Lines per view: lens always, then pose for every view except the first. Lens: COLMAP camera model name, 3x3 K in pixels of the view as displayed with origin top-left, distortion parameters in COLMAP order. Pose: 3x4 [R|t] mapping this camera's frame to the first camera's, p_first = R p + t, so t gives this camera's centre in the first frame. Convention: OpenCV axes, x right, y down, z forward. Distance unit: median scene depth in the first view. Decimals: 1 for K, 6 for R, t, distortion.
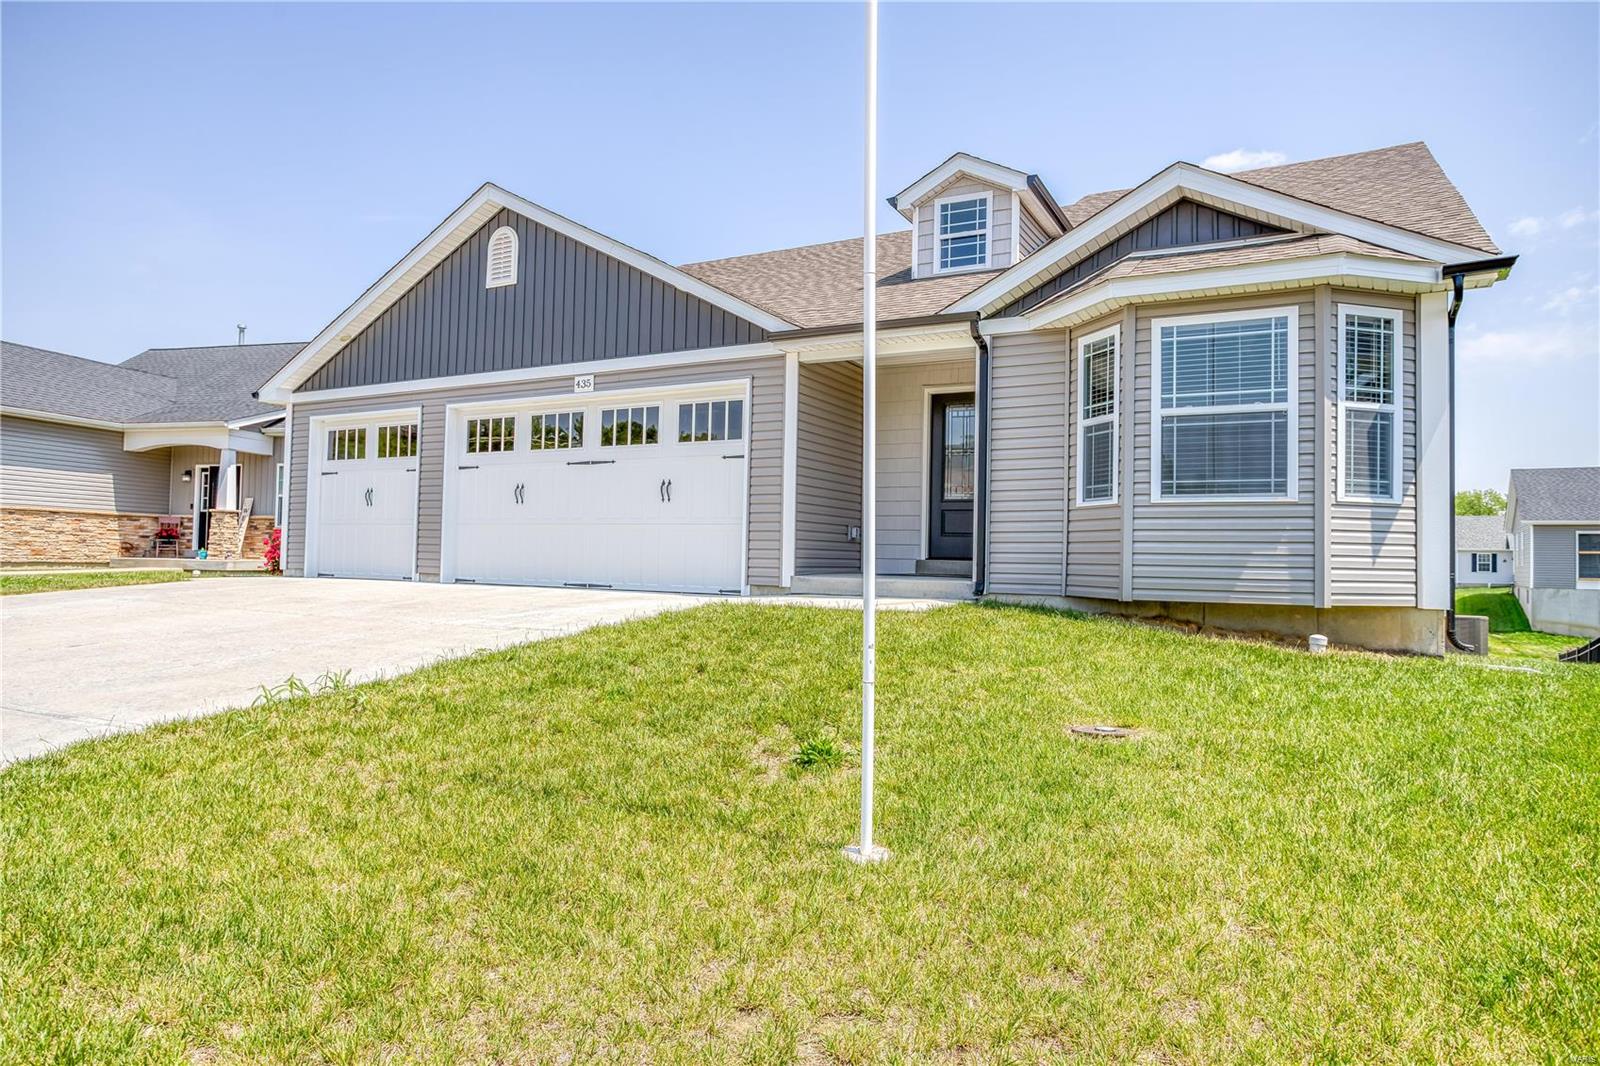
lens RADIAL K [[951.6, 0, 800.0], [0, 951.6, 533.0], [0, 0, 1]] dist [-0.021469, 0.000326]
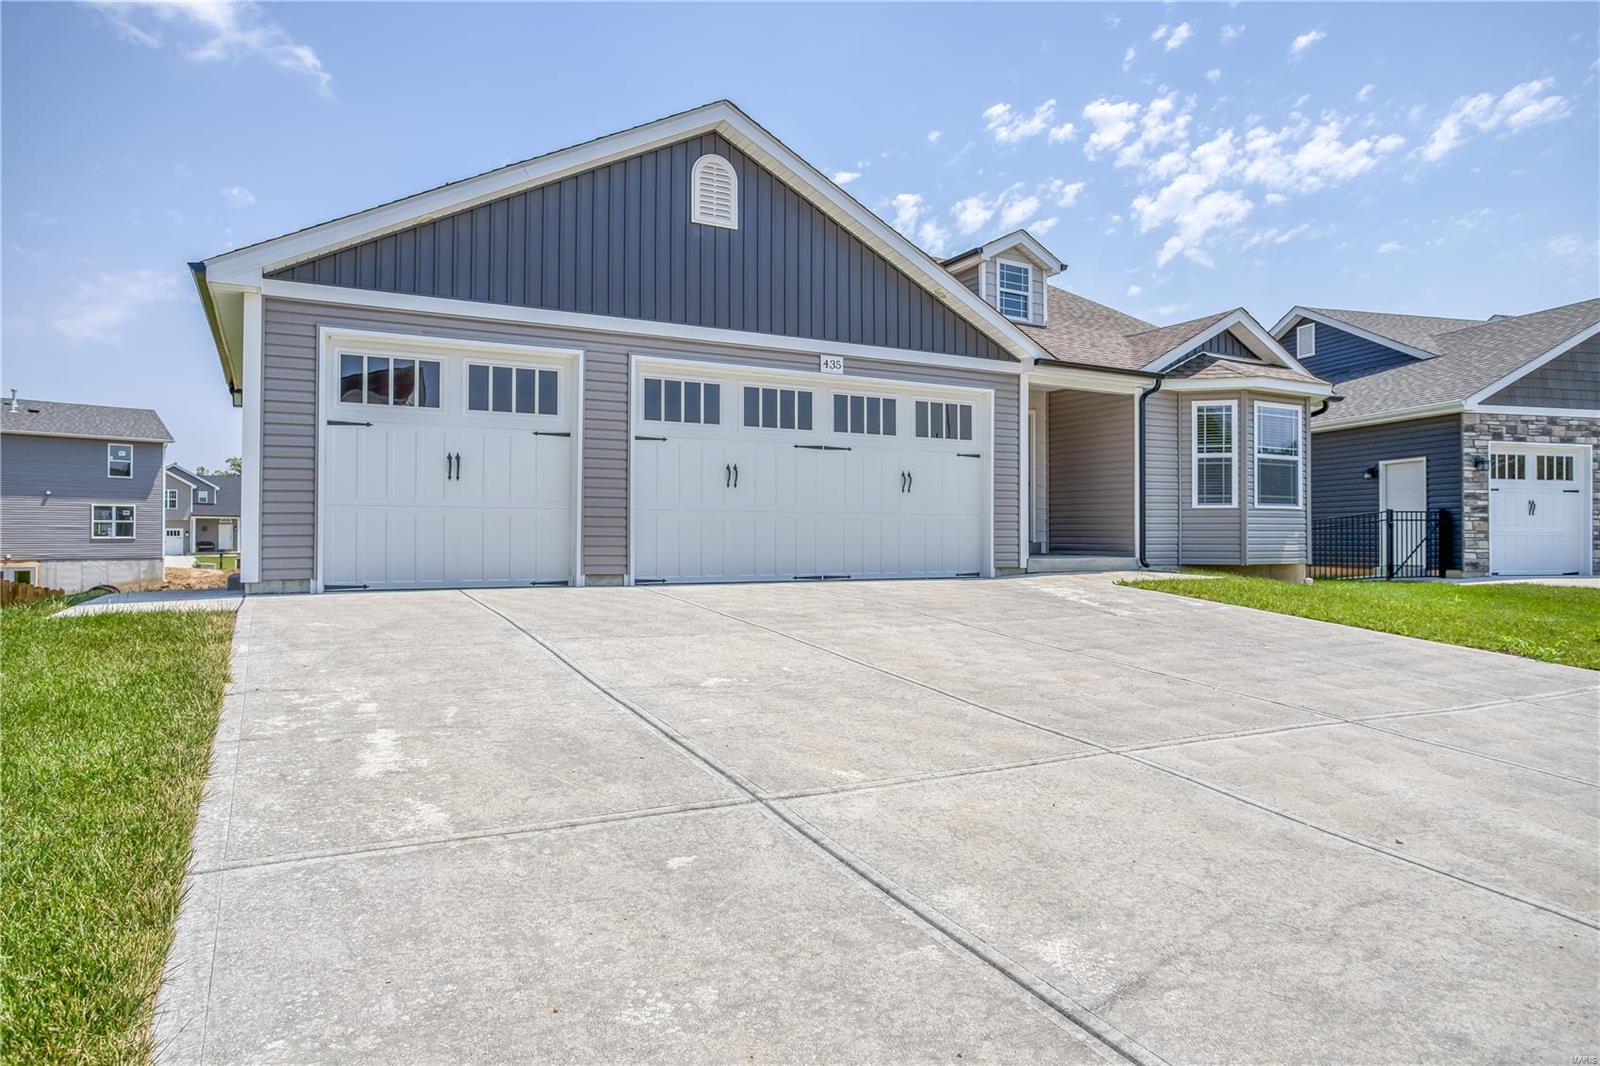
lens RADIAL K [[988.2, 0, 800.0], [0, 988.2, 533.0], [0, 0, 1]] dist [-0.029320, 0.000509]
pose [[0.540196, -0.009773, 0.841483, -1.105298], [-0.008699, 0.999814, 0.017196, -0.006147], [-0.841494, -0.016609, 0.540011, 0.508054]]
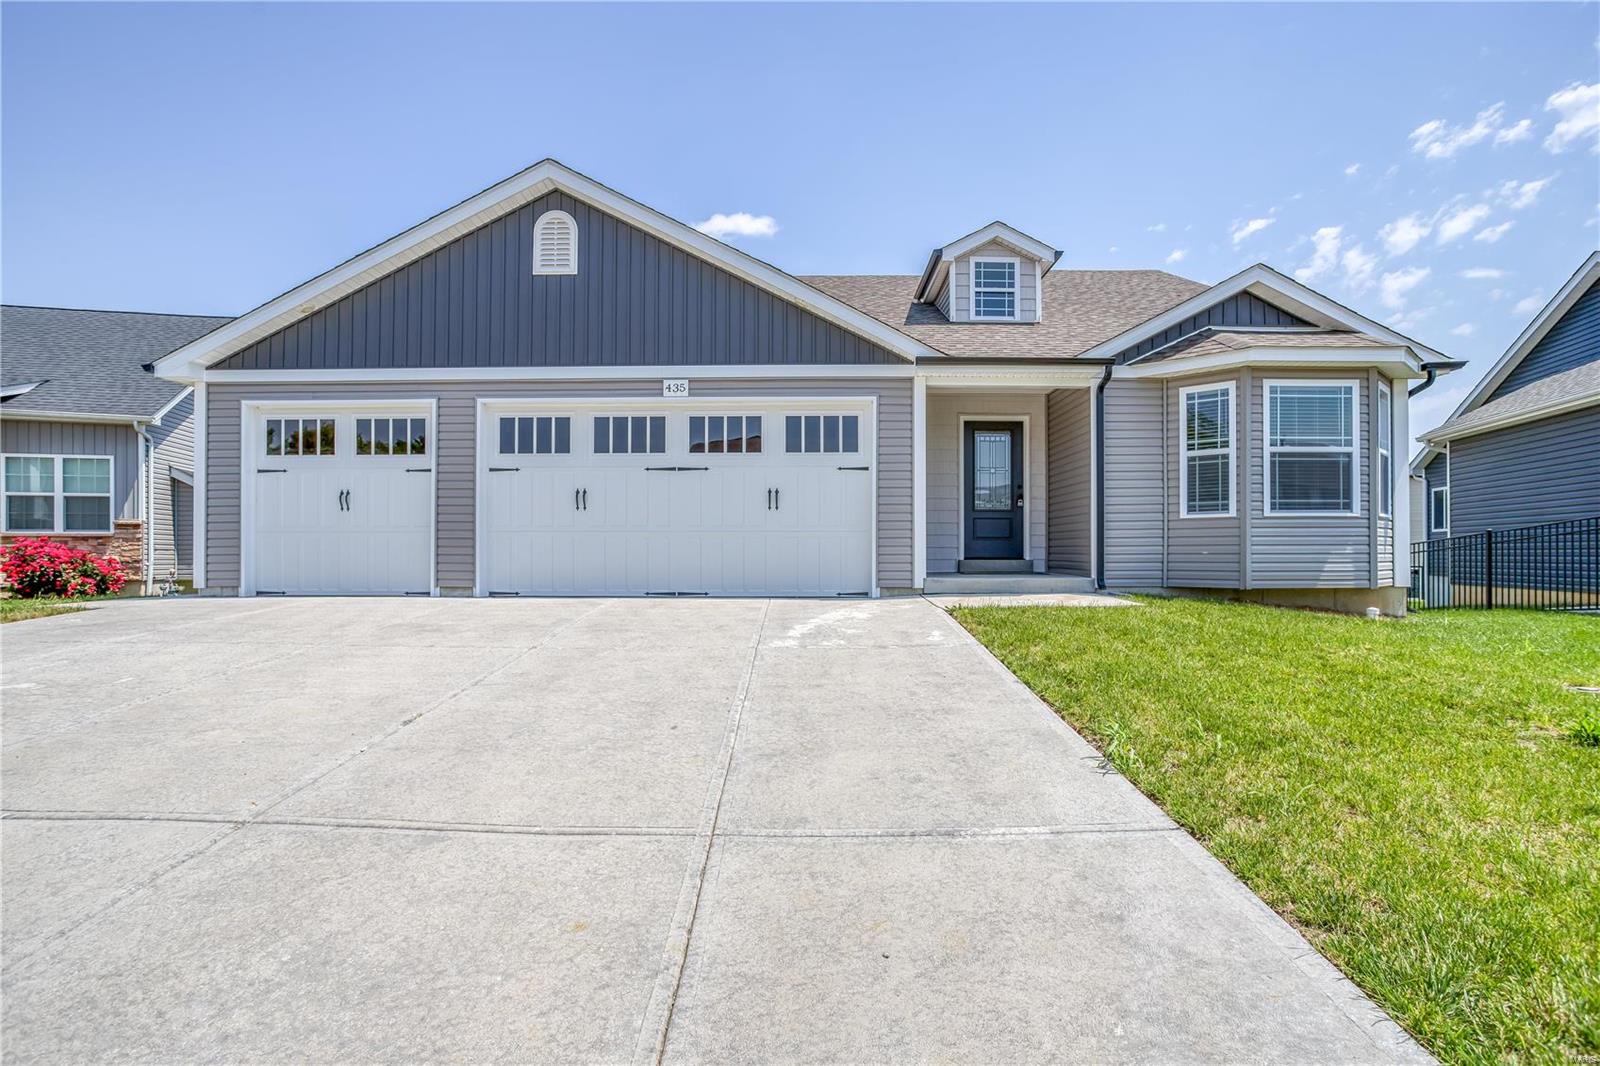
lens RADIAL K [[750.0, 0, 802.4], [0, 750.0, 552.5], [0, 0, 1]] dist [-0.046706, 0.017764]
pose [[0.883996, -0.021541, 0.466999, -0.488793], [0.005864, 0.999370, 0.034998, -0.014574], [-0.467458, -0.028199, 0.883565, 0.263603]]
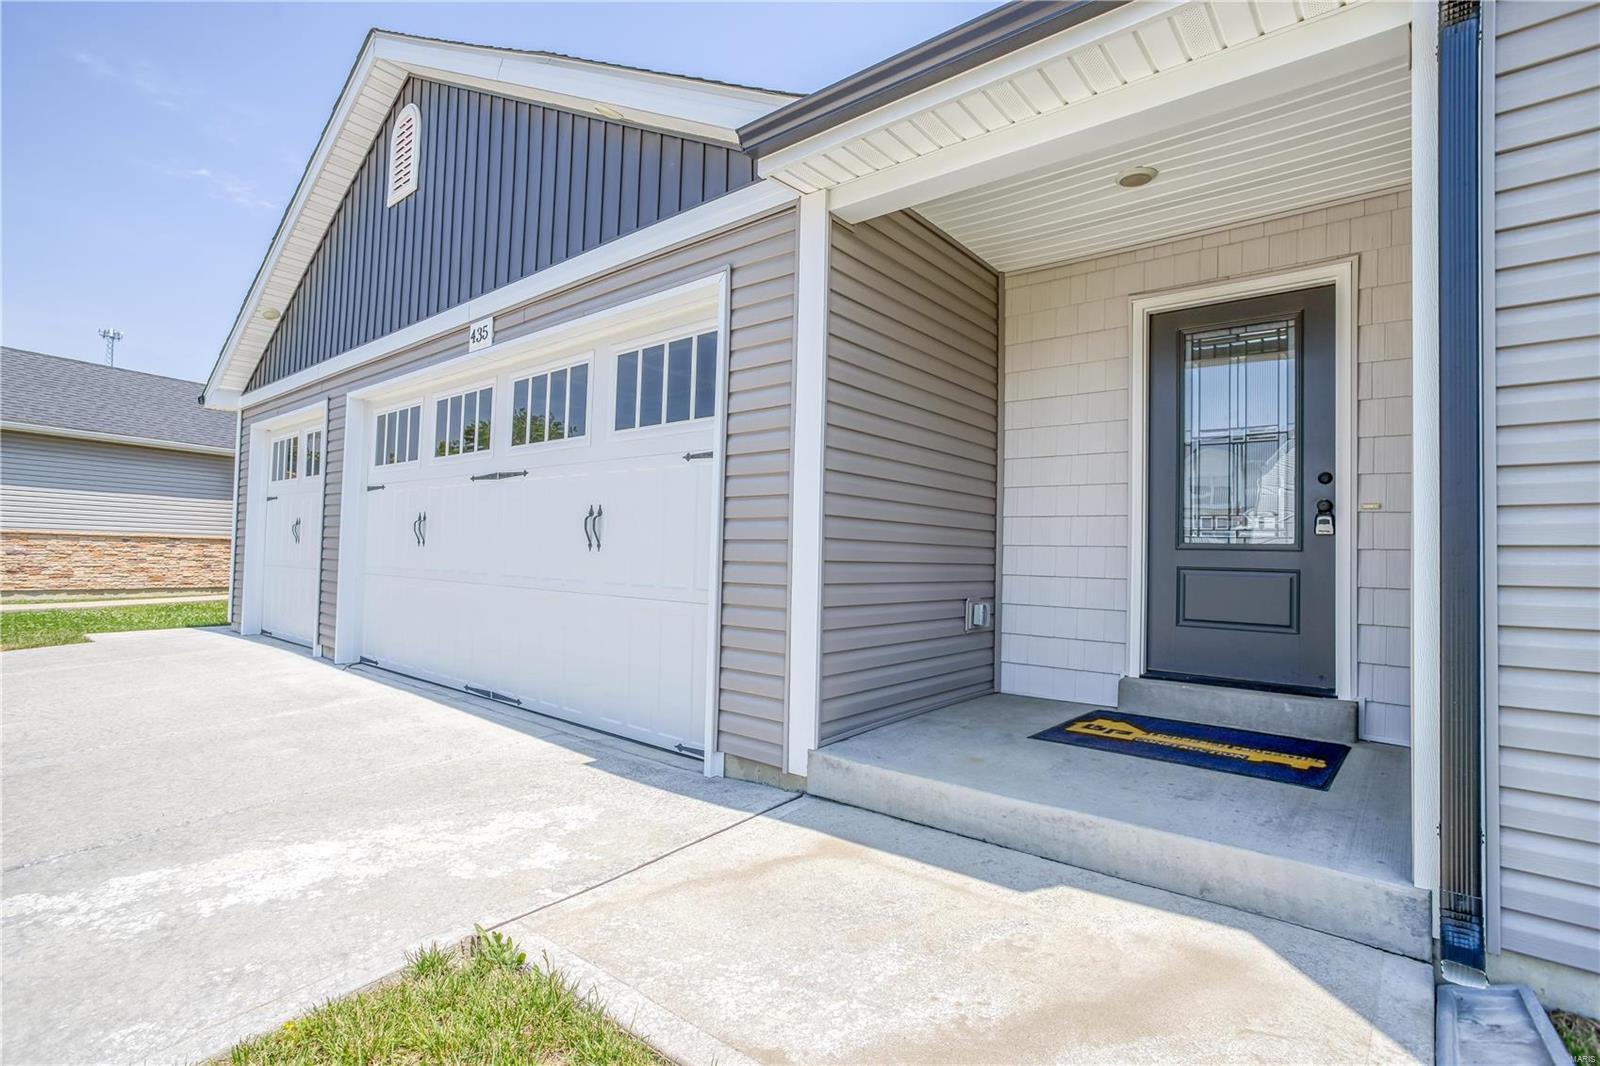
lens RADIAL K [[764.6, 0, 800.0], [0, 764.6, 533.0], [0, 0, 1]] dist [-0.028020, 0.000222]
pose [[0.980751, -0.002299, -0.195247, 0.044591], [0.000561, 0.999960, -0.008955, -0.037600], [0.195259, 0.008673, 0.980713, 0.618489]]
